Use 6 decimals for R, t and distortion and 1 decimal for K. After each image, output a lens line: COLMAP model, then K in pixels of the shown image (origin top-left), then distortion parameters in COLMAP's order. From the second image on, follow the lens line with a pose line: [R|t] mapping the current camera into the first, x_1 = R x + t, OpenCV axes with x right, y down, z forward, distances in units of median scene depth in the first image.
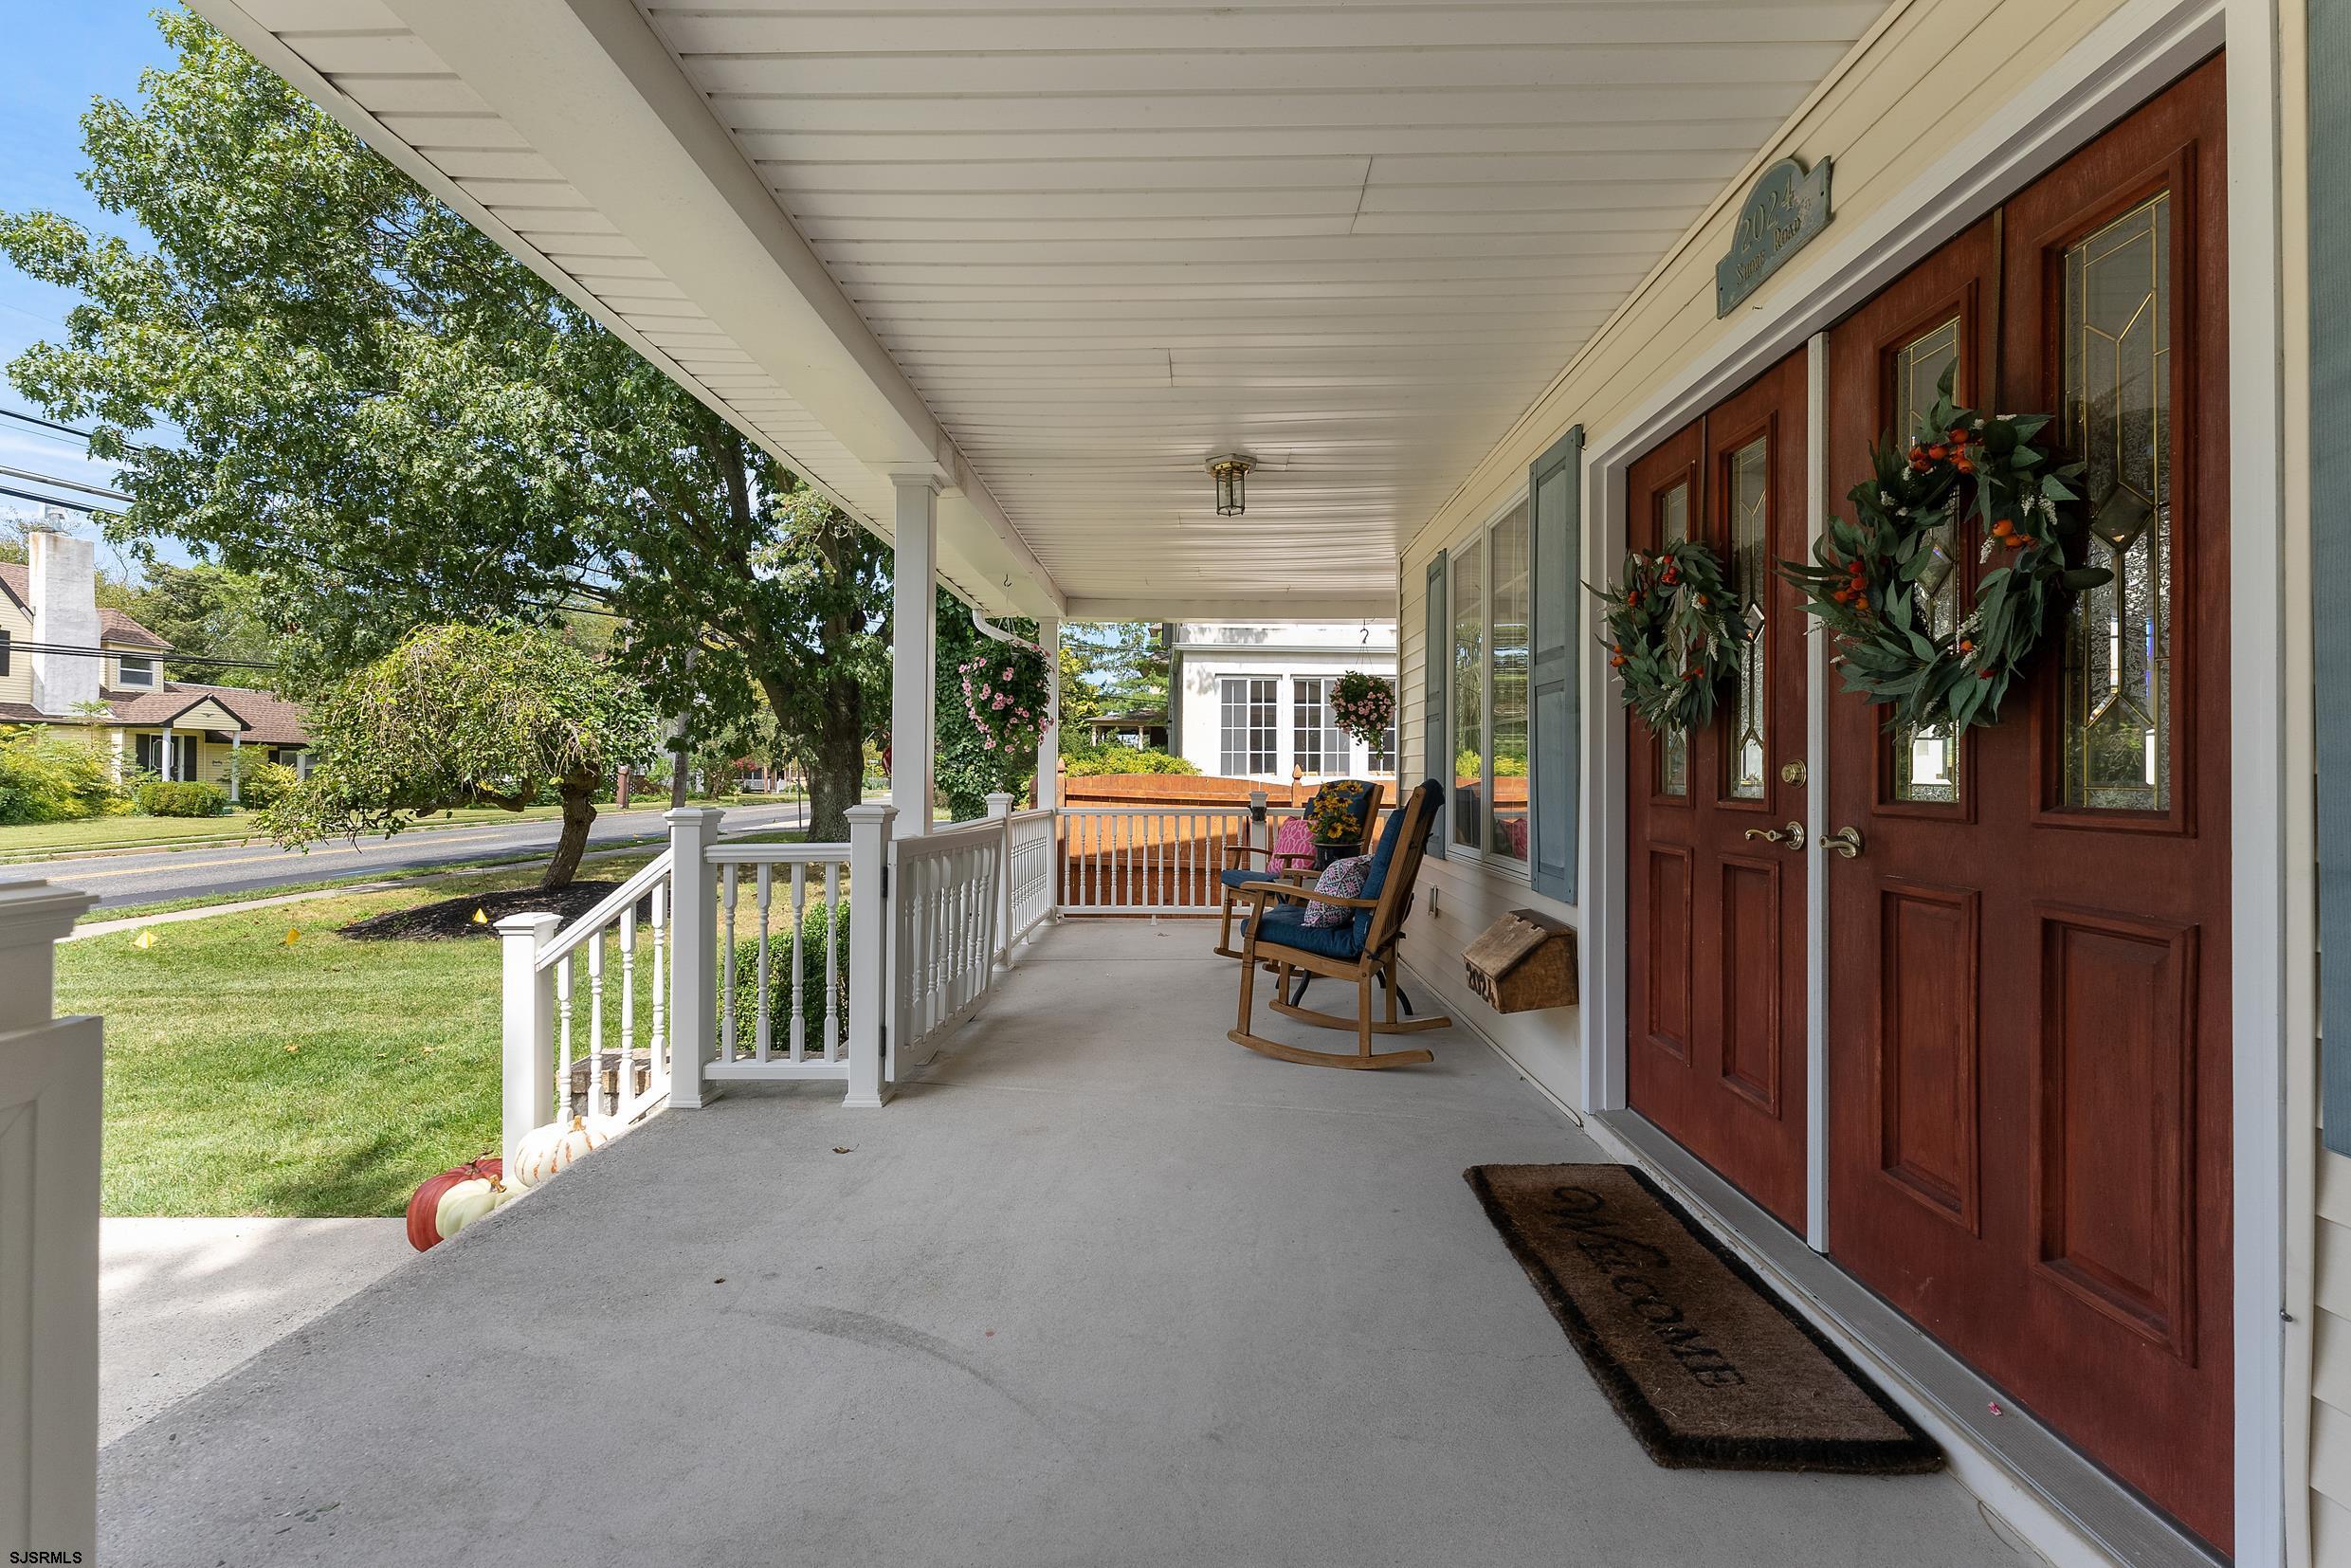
lens RADIAL K [[953.0, 0, 1175.1], [0, 953.0, 757.5], [0, 0, 1]] dist [0.003090, 0.000296]
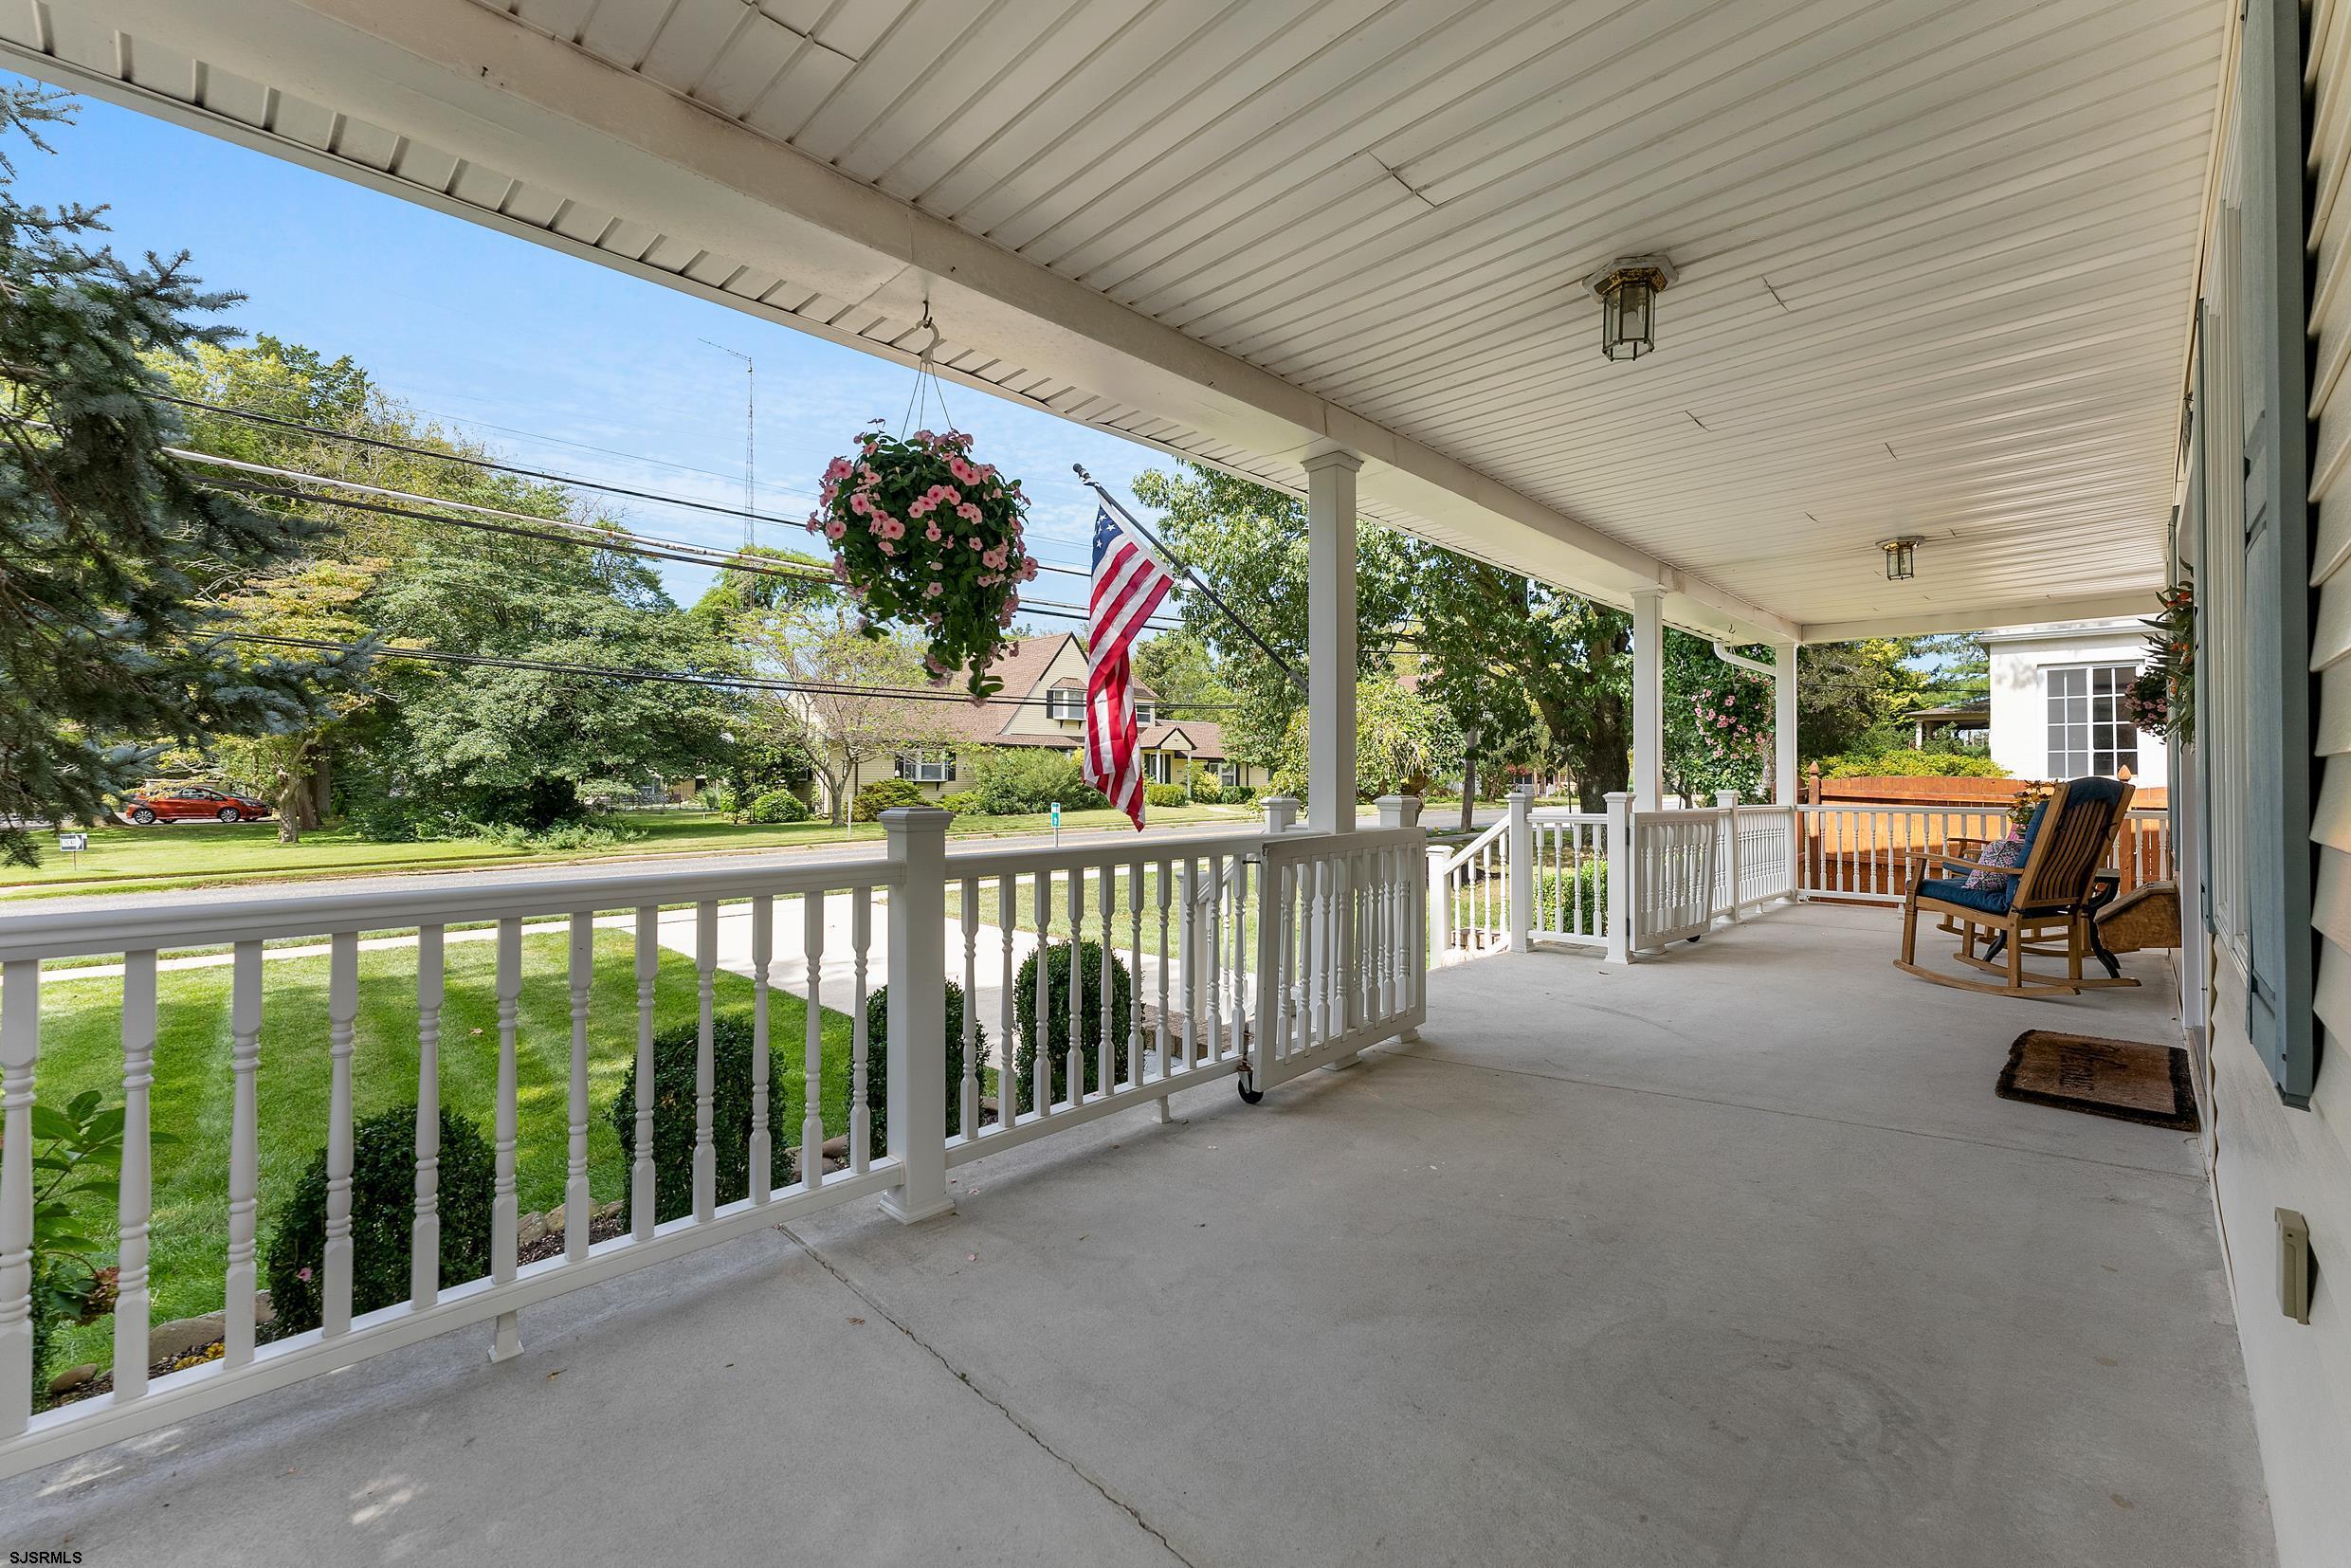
lens RADIAL K [[953.0, 0, 1175.1], [0, 953.0, 757.5], [0, 0, 1]] dist [0.003090, 0.000296]
pose [[0.720926, -0.016992, -0.692804, 0.101315], [0.013096, 0.999855, -0.010895, -0.001668], [0.692888, -0.001219, 0.721044, -0.271439]]
